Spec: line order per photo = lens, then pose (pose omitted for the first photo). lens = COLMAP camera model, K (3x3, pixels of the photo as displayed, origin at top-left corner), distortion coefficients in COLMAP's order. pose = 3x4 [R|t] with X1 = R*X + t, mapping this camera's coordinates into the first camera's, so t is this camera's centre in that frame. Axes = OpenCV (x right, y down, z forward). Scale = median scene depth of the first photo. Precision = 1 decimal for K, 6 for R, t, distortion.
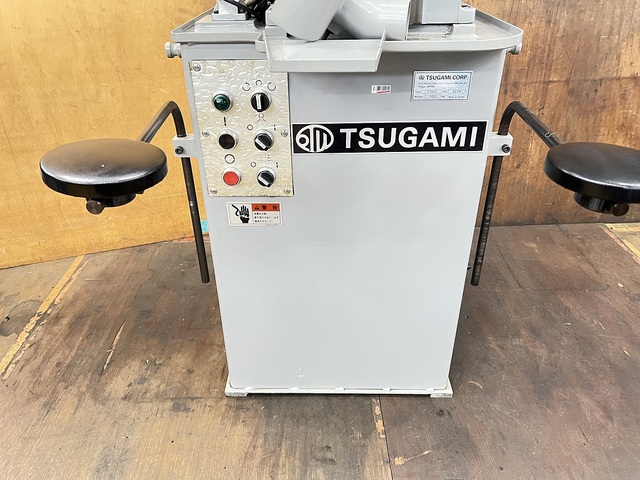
lens RADIAL K [[485.1, 0, 318.1], [0, 485.1, 236.8], [0, 0, 1]] dist [0.058199, -0.079736]
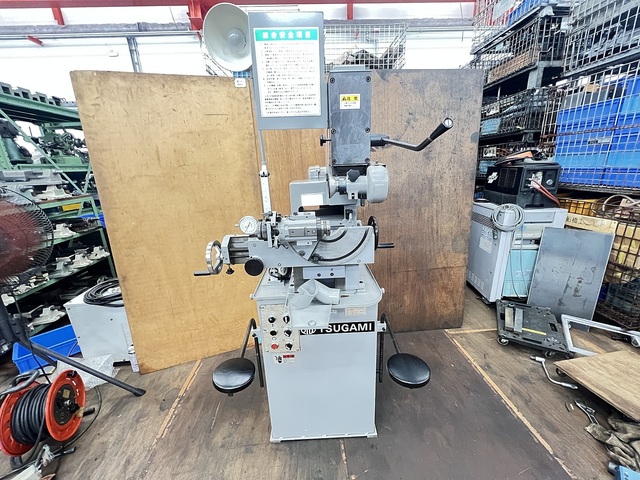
lens RADIAL K [[256.0, 0, 320.0], [0, 256.0, 240.0], [0, 0, 1]] dist [-0.000520, -0.000028]
pose [[0.998826, -0.036098, 0.032293, 0.020620], [0.043244, 0.964938, -0.258891, -0.224338], [-0.021815, 0.259983, 0.965367, -0.296633]]
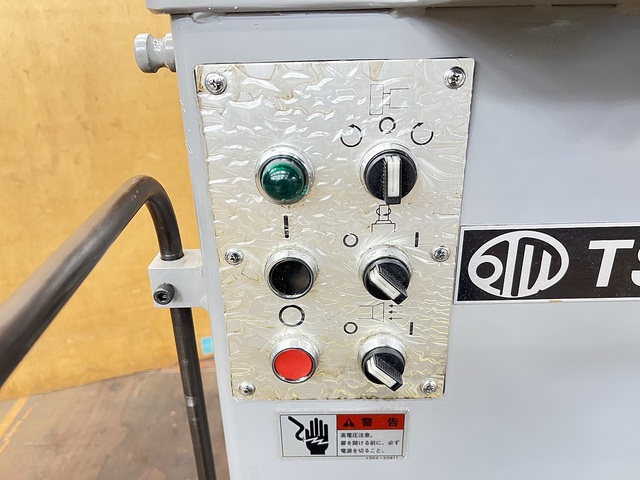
lens RADIAL K [[496.1, 0, 318.1], [0, 496.1, 234.8], [0, 0, 1]] dist [0.006724, -0.004790]
pose [[0.999897, -0.014361, -0.000035, -0.120151], [0.014232, 0.991292, -0.130912, -0.130239], [0.001915, 0.130898, 0.991394, 0.450001]]
